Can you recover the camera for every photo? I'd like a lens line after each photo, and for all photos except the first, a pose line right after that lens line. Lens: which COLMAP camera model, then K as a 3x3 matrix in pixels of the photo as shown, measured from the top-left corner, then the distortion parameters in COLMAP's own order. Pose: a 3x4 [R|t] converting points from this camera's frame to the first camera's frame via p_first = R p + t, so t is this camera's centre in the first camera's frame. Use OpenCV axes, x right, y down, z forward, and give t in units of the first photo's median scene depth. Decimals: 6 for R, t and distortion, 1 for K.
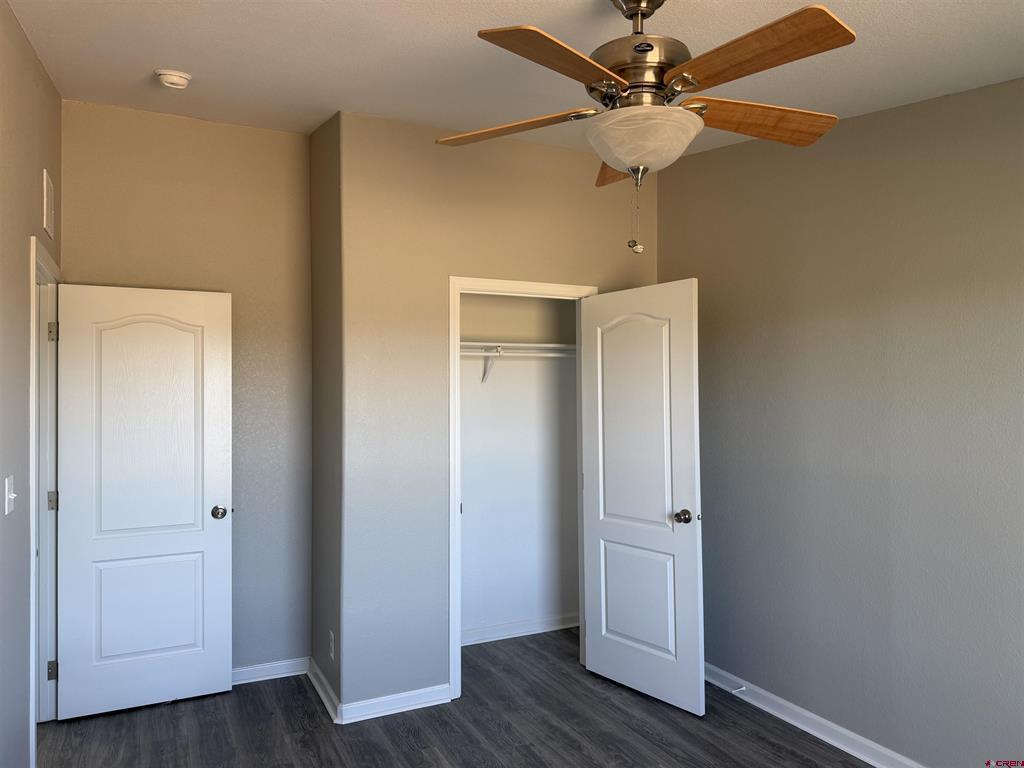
lens RADIAL K [[722.2, 0, 505.5], [0, 722.2, 392.4], [0, 0, 1]] dist [0.075111, -0.092731]
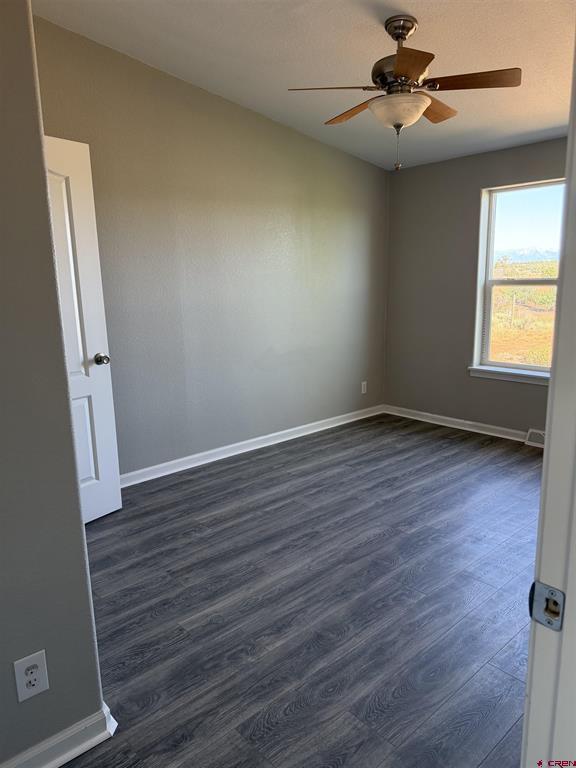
lens RADIAL K [[541.6, 0, 288.0], [0, 541.6, 384.0], [0, 0, 1]] dist [0.075111, -0.092731]
pose [[-0.293489, -0.165928, 0.941452, -0.737220], [0.006618, 0.984445, 0.175568, 0.060888], [-0.955940, 0.057758, -0.287826, 1.038763]]
